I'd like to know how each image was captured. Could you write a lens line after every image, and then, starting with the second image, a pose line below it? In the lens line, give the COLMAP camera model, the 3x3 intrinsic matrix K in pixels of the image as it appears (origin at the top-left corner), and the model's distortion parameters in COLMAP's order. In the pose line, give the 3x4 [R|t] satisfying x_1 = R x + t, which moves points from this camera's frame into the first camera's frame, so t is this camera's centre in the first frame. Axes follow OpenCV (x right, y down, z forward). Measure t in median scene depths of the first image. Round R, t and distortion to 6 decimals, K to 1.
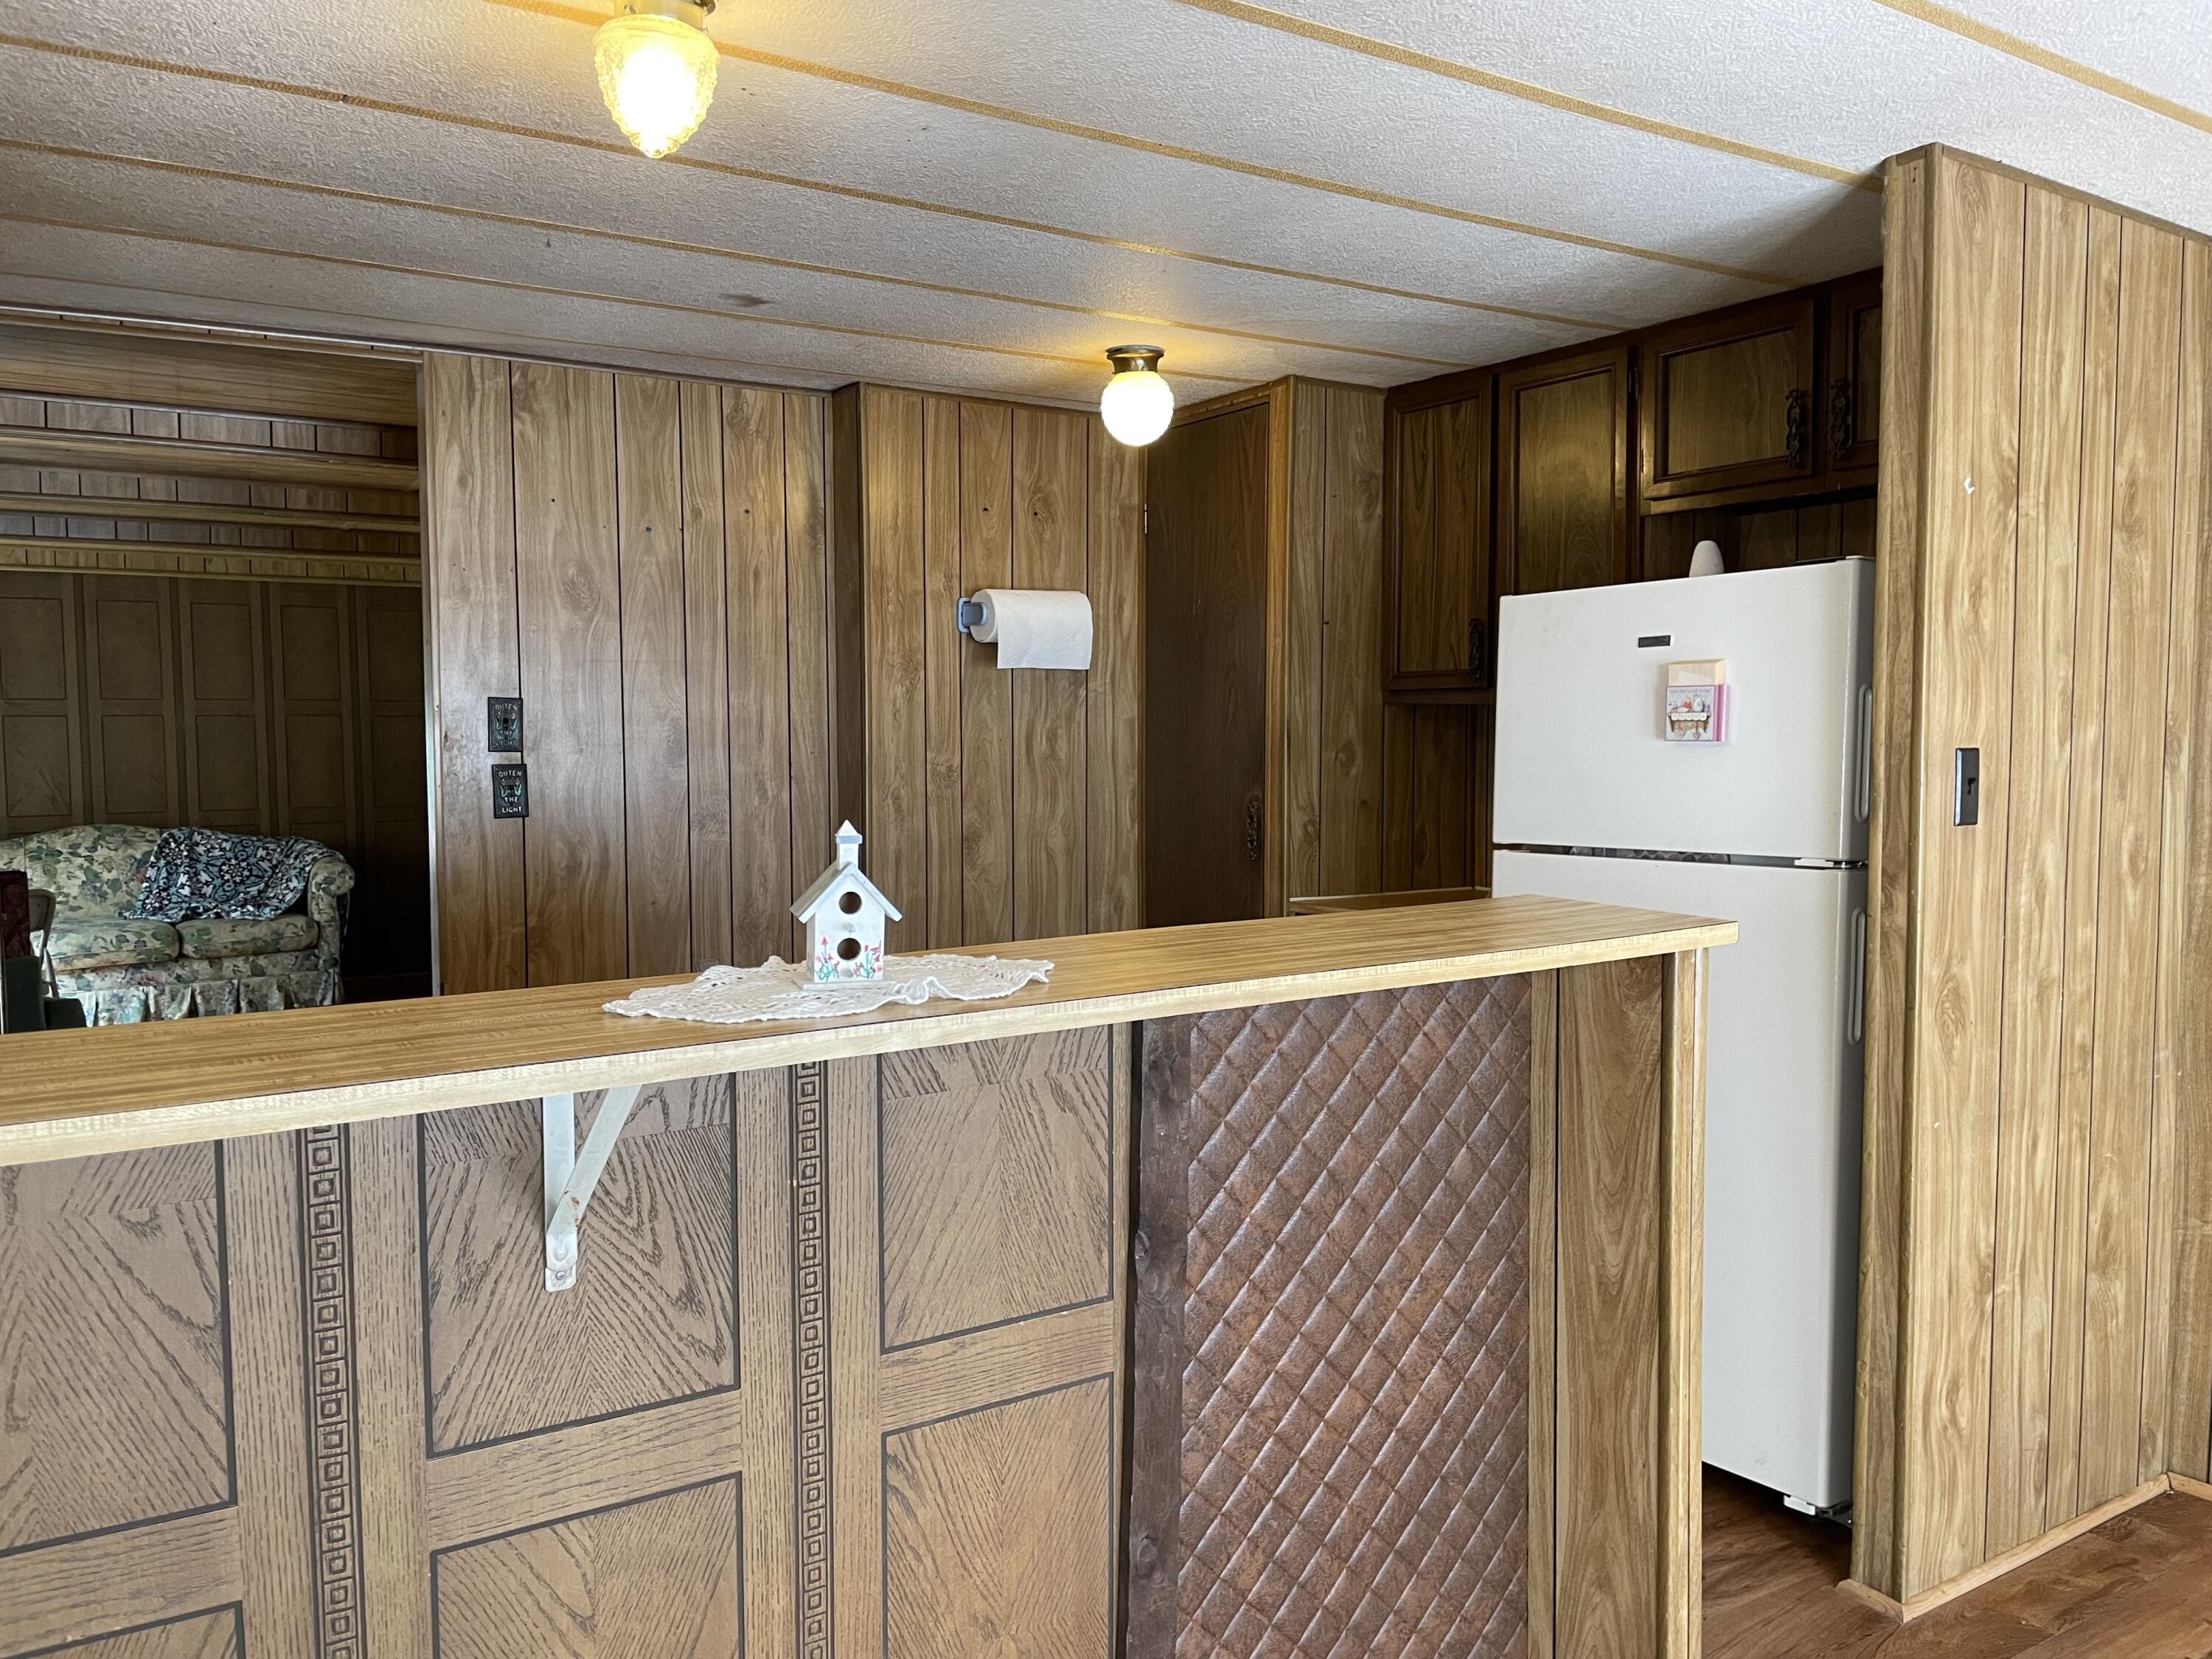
lens RADIAL K [[1676.2, 0, 1091.2], [0, 1676.2, 833.3], [0, 0, 1]] dist [0.083806, -0.114605]
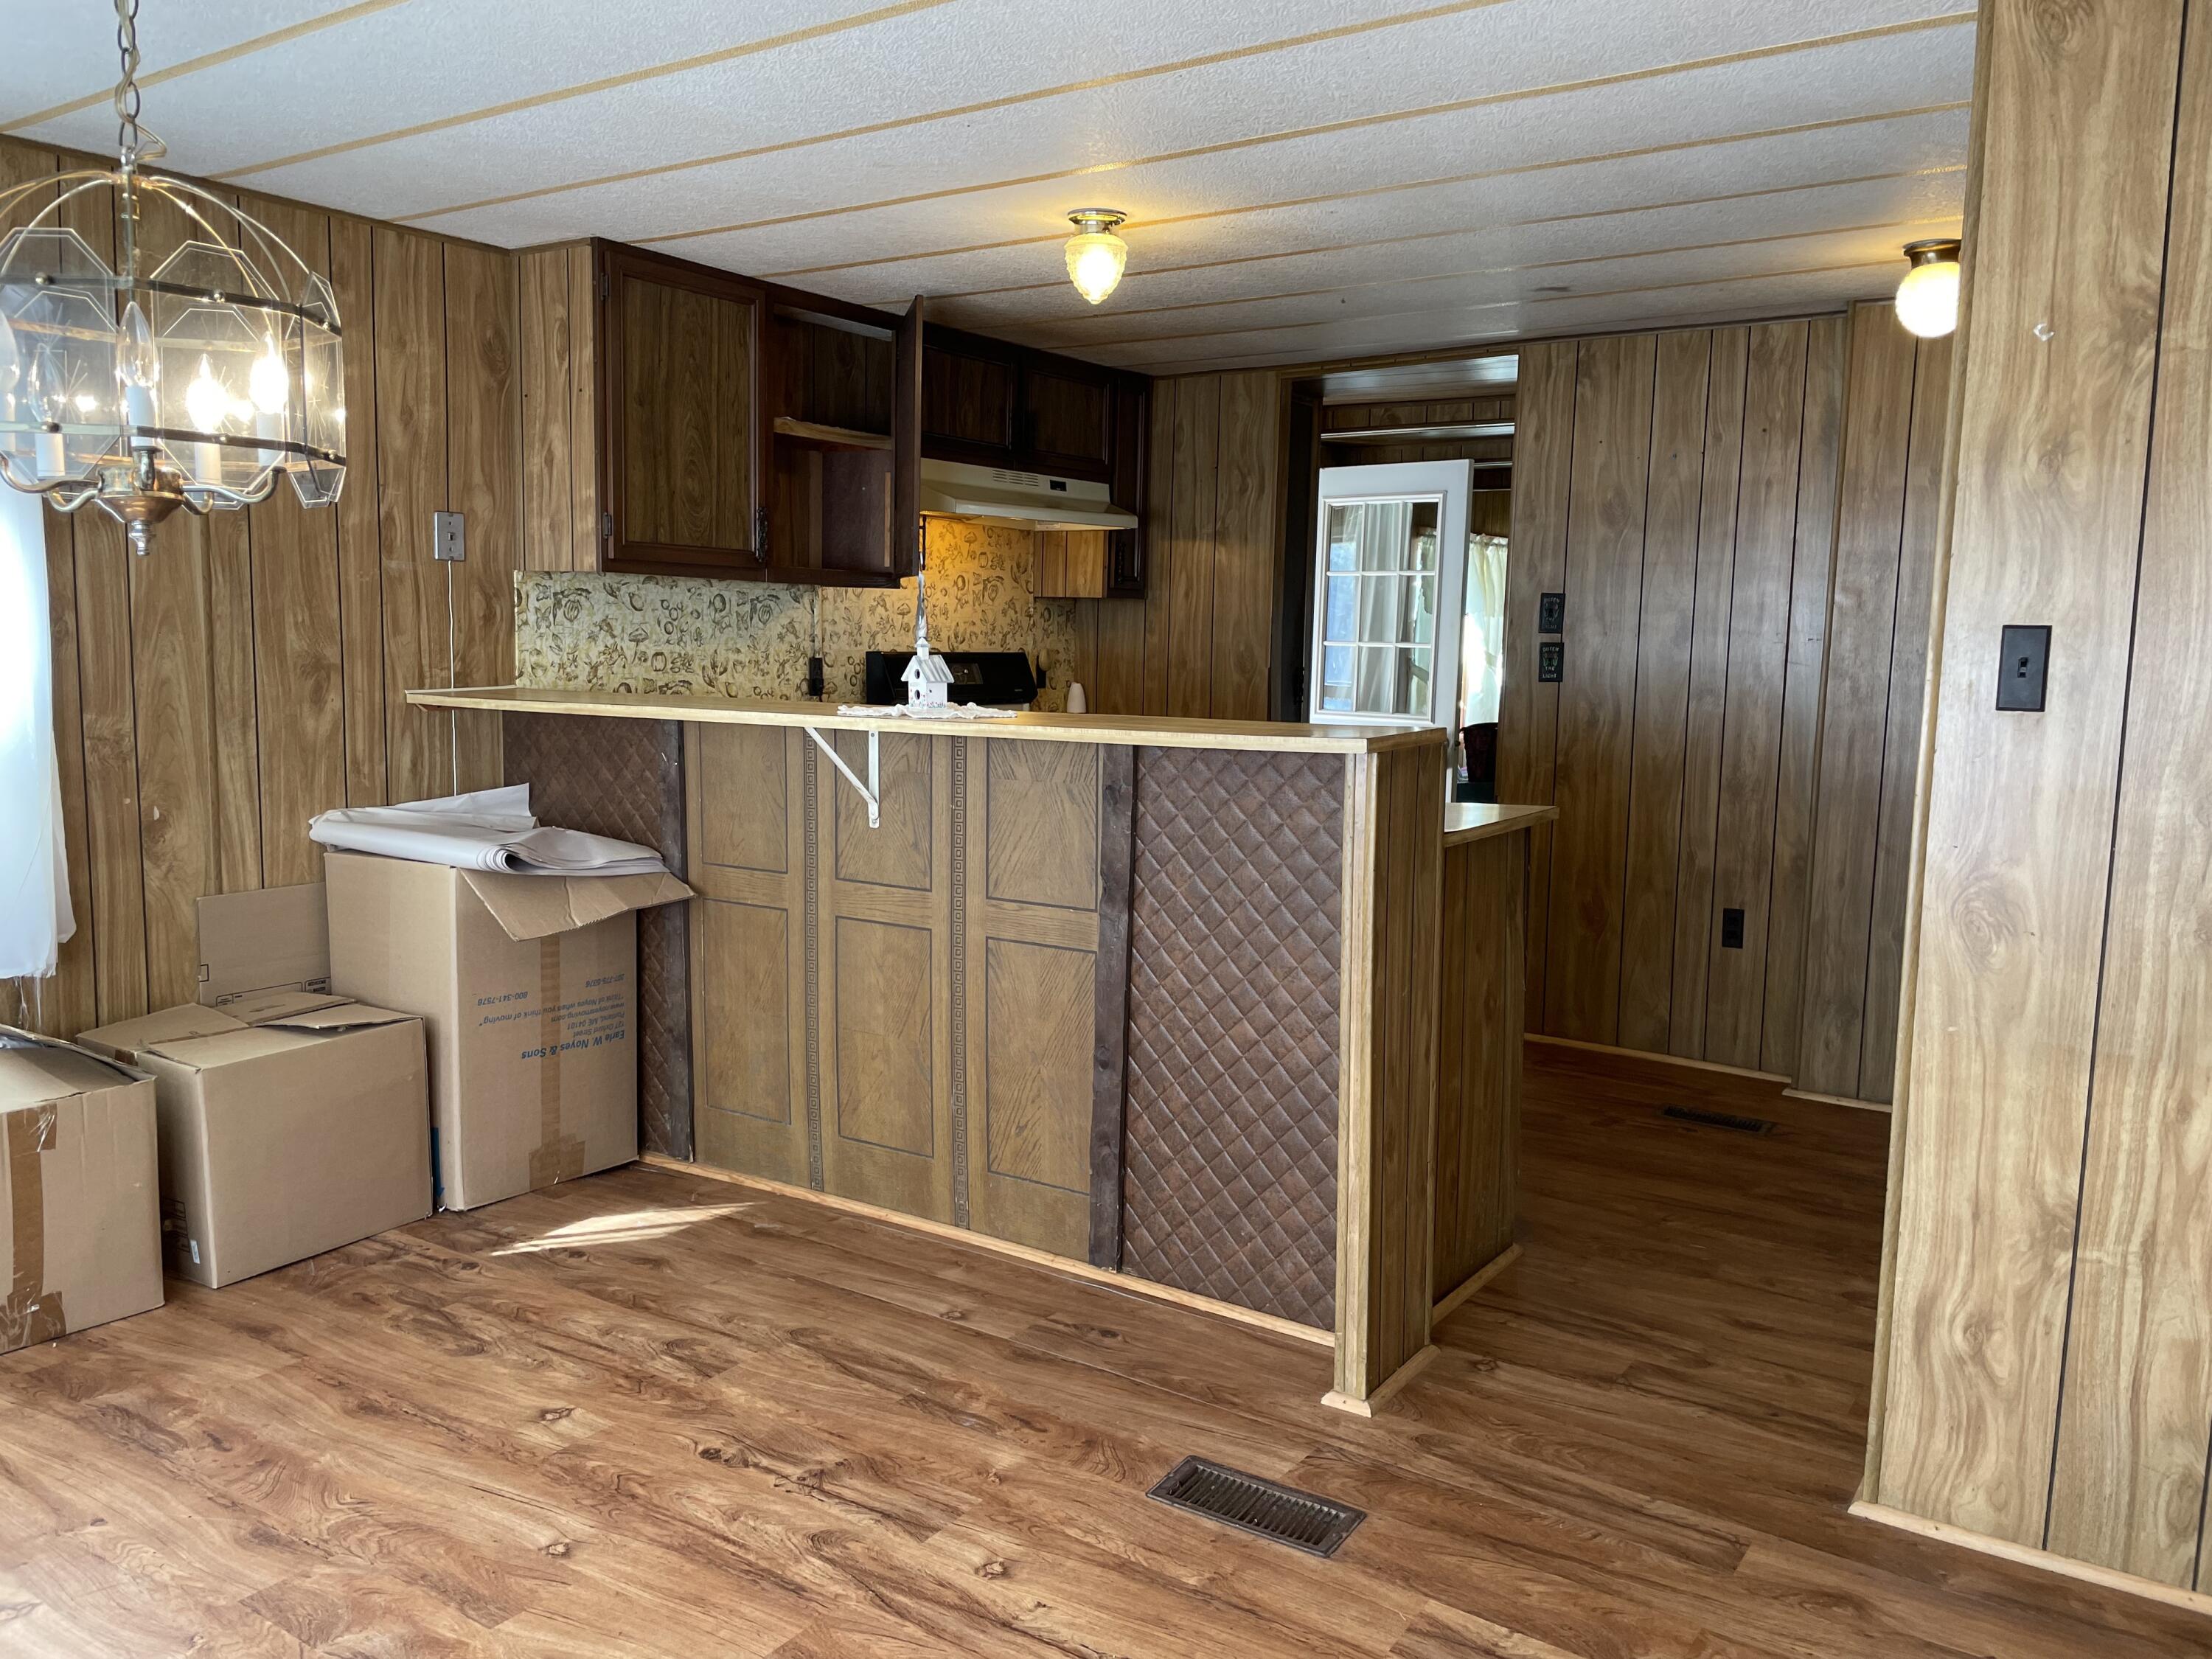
lens RADIAL K [[1676.2, 0, 1087.5], [0, 1676.2, 826.2], [0, 0, 1]] dist [0.083806, -0.114605]
pose [[0.383640, 0.117253, -0.916009, 1.021845], [-0.075450, 0.992570, 0.095454, 0.006041], [0.920395, 0.032493, 0.389637, 0.168886]]
